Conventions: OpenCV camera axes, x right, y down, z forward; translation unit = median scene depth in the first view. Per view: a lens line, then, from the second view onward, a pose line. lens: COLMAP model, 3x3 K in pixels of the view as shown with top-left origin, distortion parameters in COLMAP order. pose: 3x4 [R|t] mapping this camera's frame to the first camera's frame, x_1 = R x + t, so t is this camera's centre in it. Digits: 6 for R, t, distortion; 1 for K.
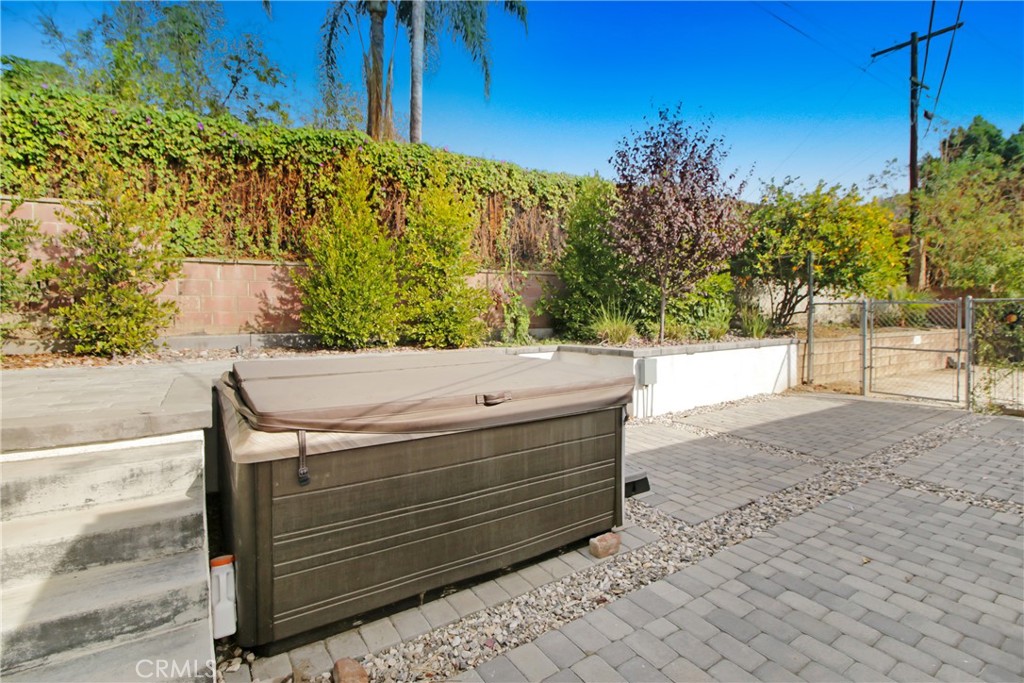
lens RADIAL K [[481.2, 0, 513.9], [0, 481.2, 338.9], [0, 0, 1]] dist [-0.011354, -0.000730]
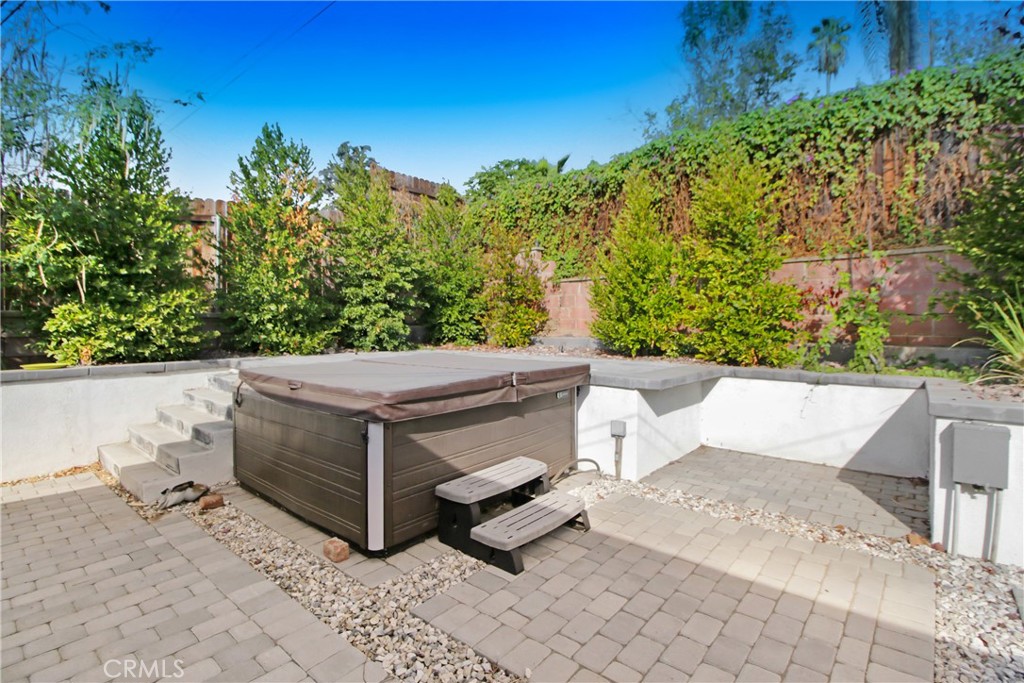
lens RADIAL K [[481.2, 0, 512.2], [0, 481.2, 335.1], [0, 0, 1]] dist [-0.011354, -0.000730]
pose [[0.287706, 0.028796, -0.957286, 0.582614], [-0.047112, 0.998763, 0.015884, -0.027481], [0.956559, 0.040530, 0.288707, 0.484057]]
